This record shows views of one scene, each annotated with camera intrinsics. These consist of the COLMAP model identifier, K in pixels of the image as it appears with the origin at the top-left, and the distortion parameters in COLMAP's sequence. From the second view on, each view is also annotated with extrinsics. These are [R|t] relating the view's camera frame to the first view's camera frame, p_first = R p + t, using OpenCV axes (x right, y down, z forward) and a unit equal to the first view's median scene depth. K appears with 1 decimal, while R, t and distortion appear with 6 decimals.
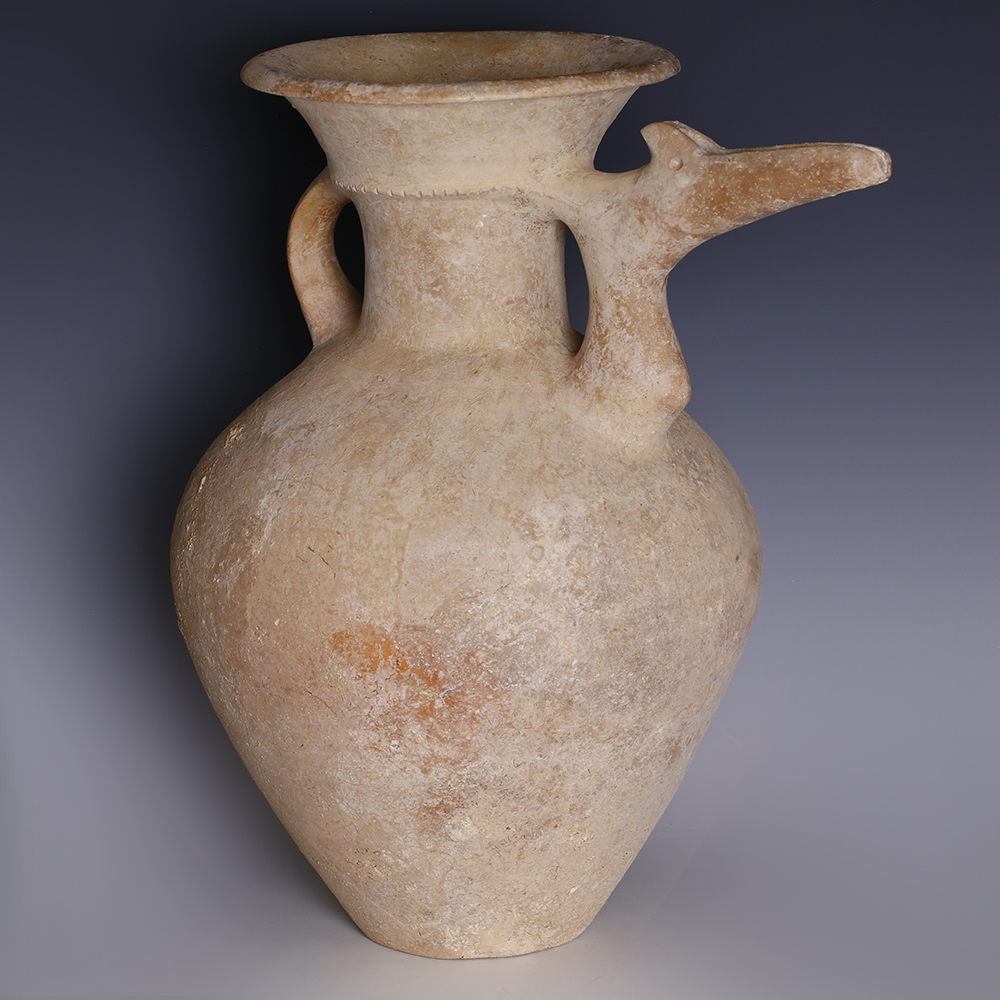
lens RADIAL K [[5102.6, 0, 505.5], [0, 5102.6, 499.6], [0, 0, 1]] dist [-1.893829, 0.000000]
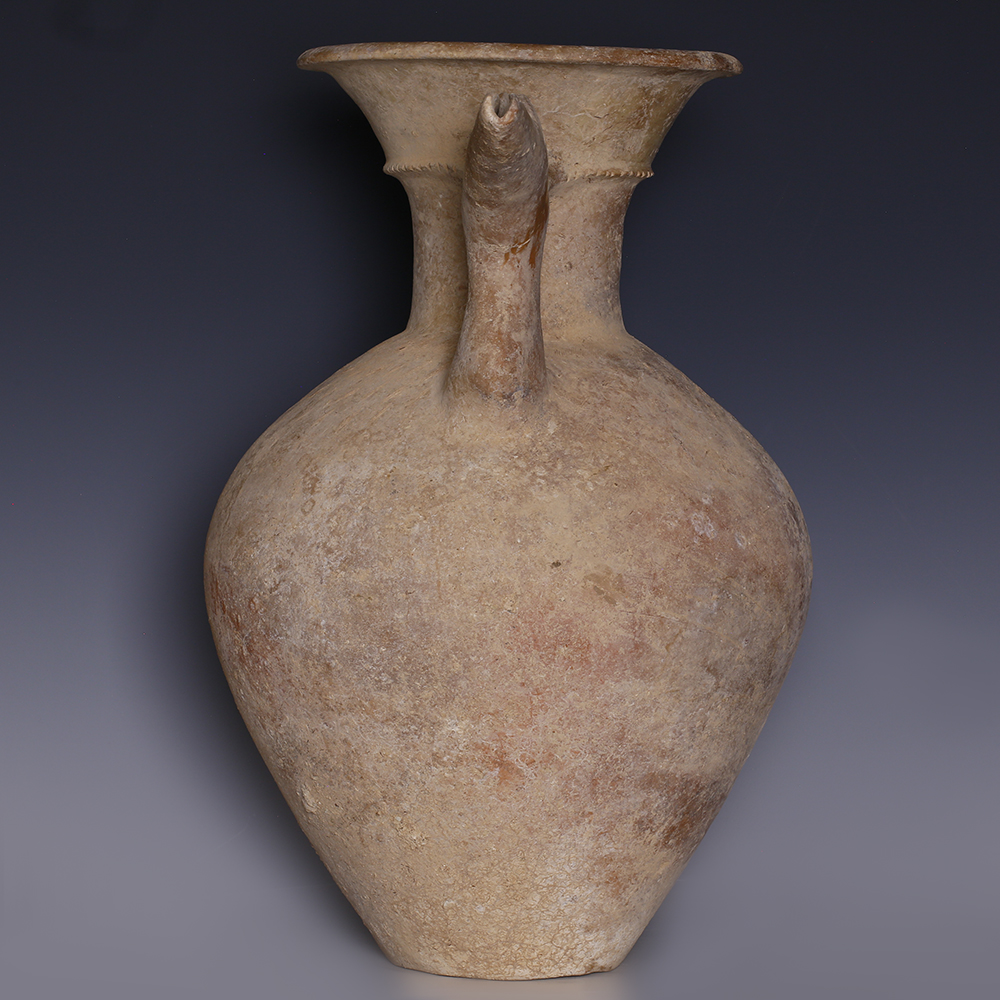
lens RADIAL K [[5102.6, 0, 499.4], [0, 5102.6, 497.7], [0, 0, 1]] dist [-1.893829, 0.000000]
pose [[0.557381, 0.070014, -0.827300, 0.842663], [-0.213770, 0.974945, -0.061516, 0.061520], [0.802265, 0.211140, 0.558383, 0.473078]]
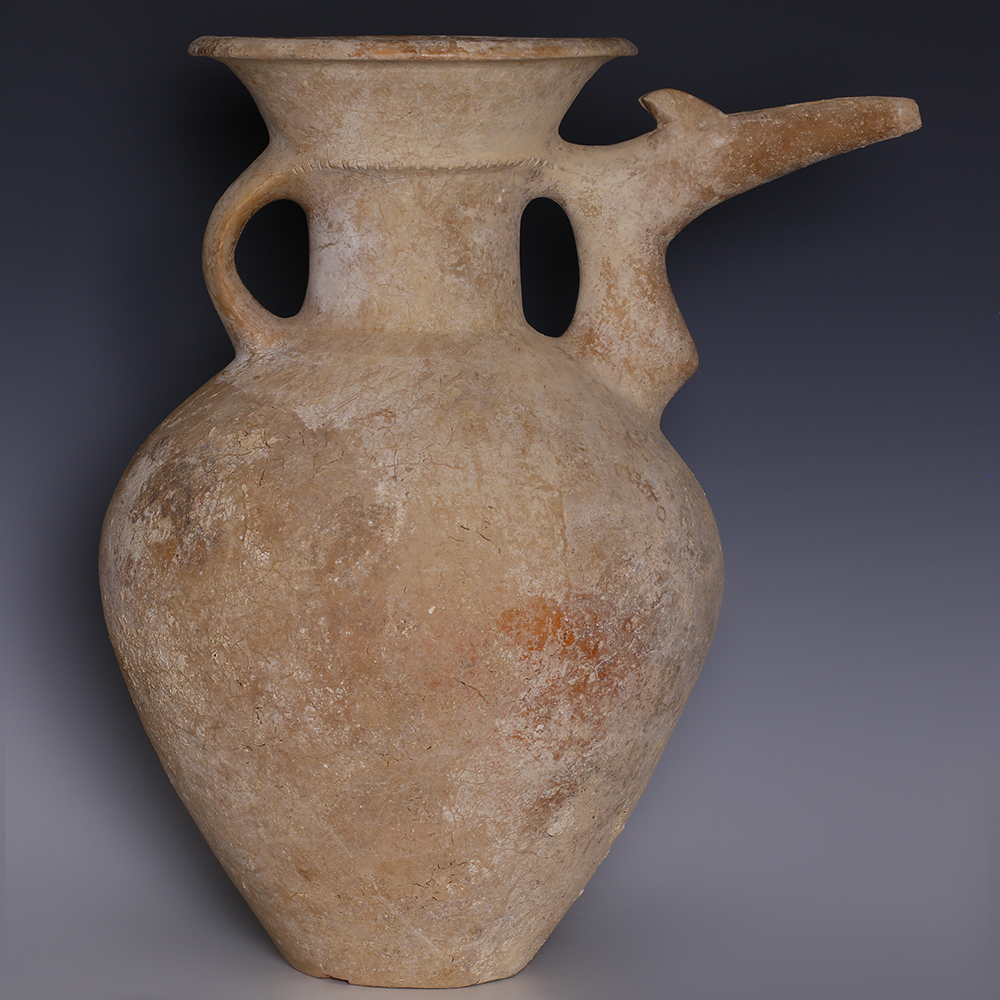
lens RADIAL K [[5102.6, 0, 491.4], [0, 5102.6, 497.6], [0, 0, 1]] dist [-1.893829, 0.000000]
pose [[0.752027, -0.049934, 0.657238, -0.657514], [0.133599, 0.987977, -0.077804, 0.078710], [-0.645451, 0.146317, 0.749656, 0.285849]]
